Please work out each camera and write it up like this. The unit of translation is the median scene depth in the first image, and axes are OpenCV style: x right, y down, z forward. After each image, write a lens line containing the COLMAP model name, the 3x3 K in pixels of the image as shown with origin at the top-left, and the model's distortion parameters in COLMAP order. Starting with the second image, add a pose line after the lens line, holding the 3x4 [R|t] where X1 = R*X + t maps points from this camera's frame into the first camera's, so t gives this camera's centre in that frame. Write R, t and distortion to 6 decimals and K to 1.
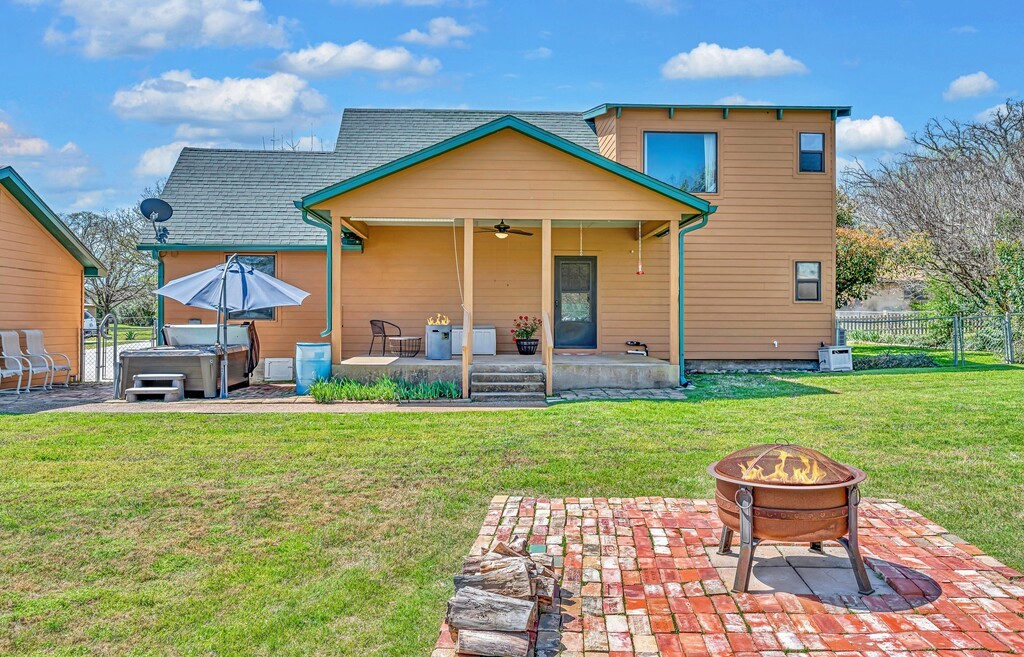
lens RADIAL K [[779.6, 0, 512.1], [0, 779.6, 327.8], [0, 0, 1]] dist [0.000736, -0.000016]
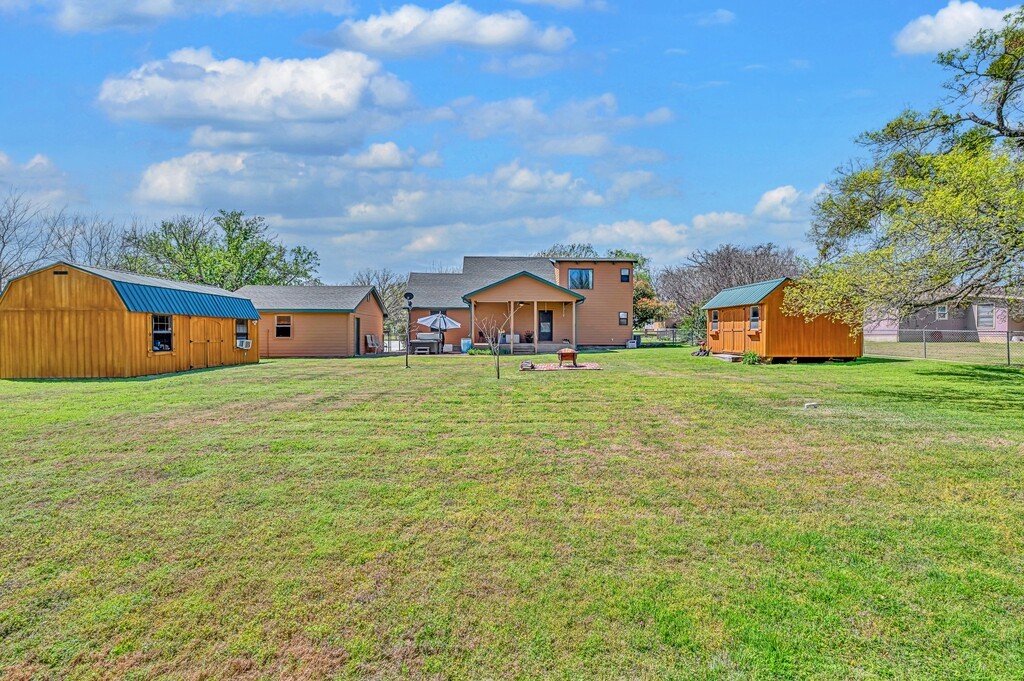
lens RADIAL K [[505.2, 0, 511.6], [0, 505.2, 340.8], [0, 0, 1]] dist [-0.000940, -0.000080]
pose [[0.999907, 0.000107, -0.013647, -0.024922], [-0.000052, 0.999992, 0.004004, 0.018626], [0.013647, -0.004003, 0.999899, -1.045998]]
